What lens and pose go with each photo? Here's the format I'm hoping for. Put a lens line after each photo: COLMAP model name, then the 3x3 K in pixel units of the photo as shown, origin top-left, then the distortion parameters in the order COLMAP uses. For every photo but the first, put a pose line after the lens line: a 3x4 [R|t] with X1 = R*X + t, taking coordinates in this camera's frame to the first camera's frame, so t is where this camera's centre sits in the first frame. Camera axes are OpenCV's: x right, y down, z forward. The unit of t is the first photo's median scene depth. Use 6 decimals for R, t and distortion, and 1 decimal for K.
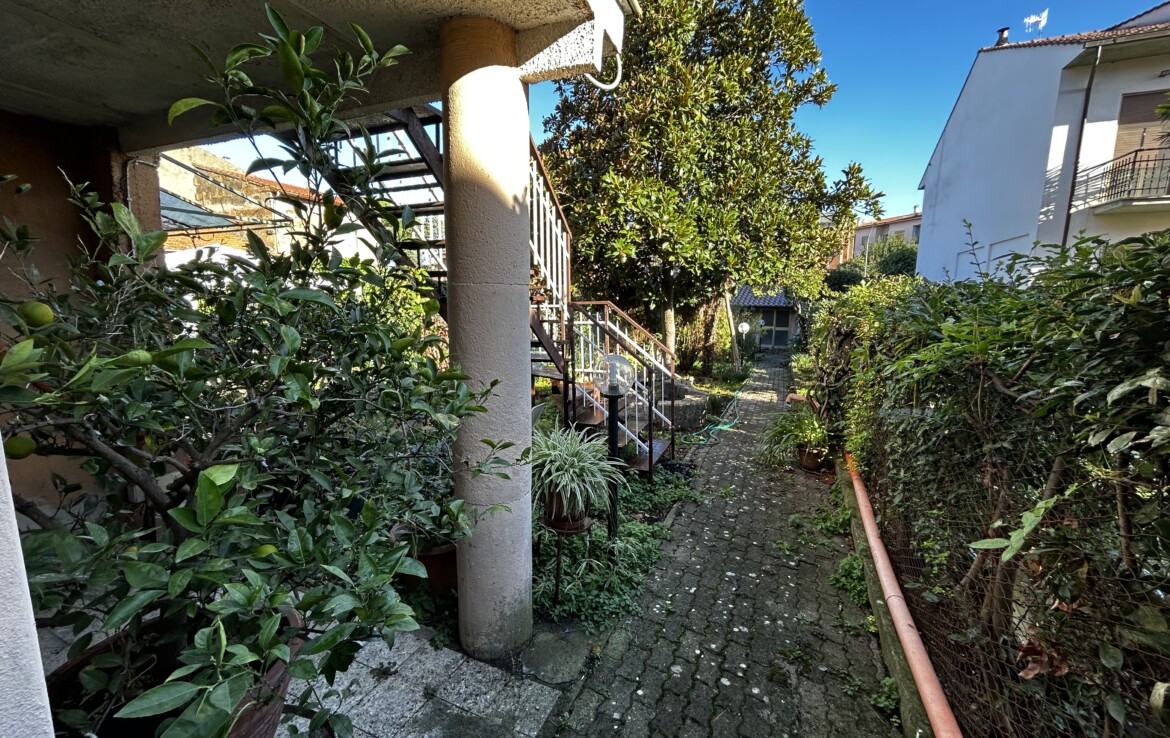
lens RADIAL K [[469.0, 0, 605.6], [0, 469.0, 364.6], [0, 0, 1]] dist [-0.014205, 0.011672]
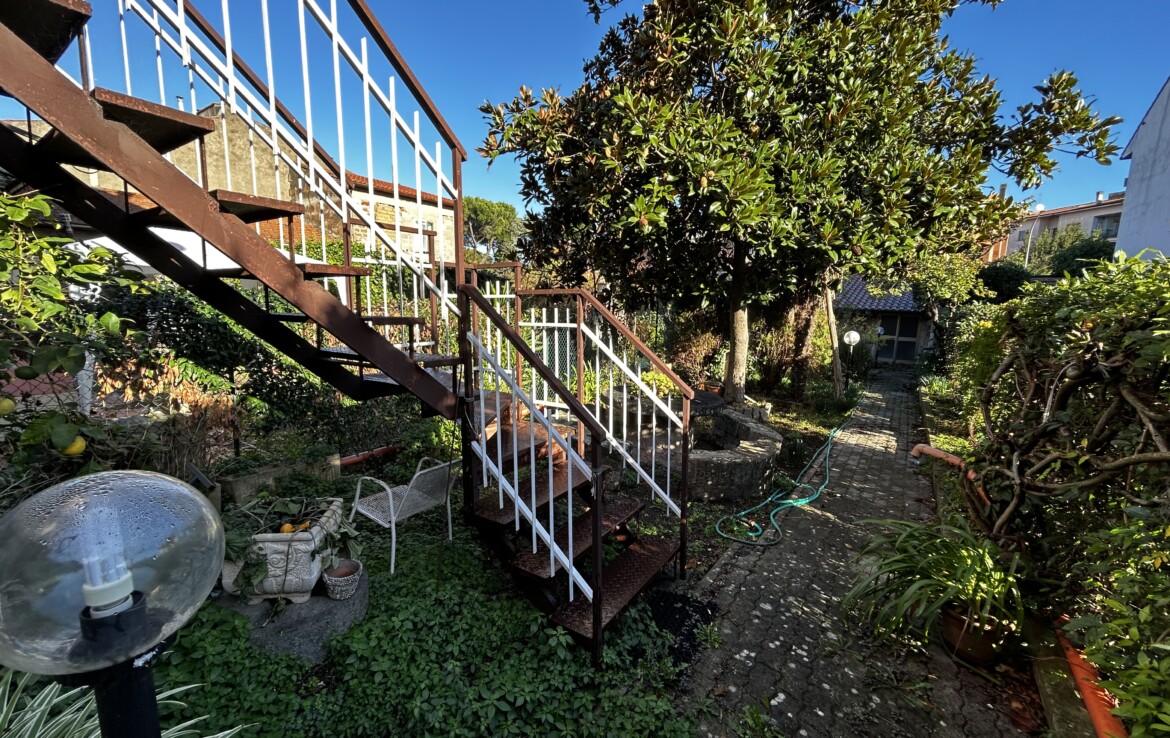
lens RADIAL K [[469.0, 0, 605.6], [0, 469.0, 364.6], [0, 0, 1]] dist [-0.014205, 0.011672]
pose [[0.977221, 0.047773, -0.206776, 0.104603], [-0.047961, 0.998841, 0.004107, -0.030709], [0.206733, 0.005904, 0.978380, 0.294108]]
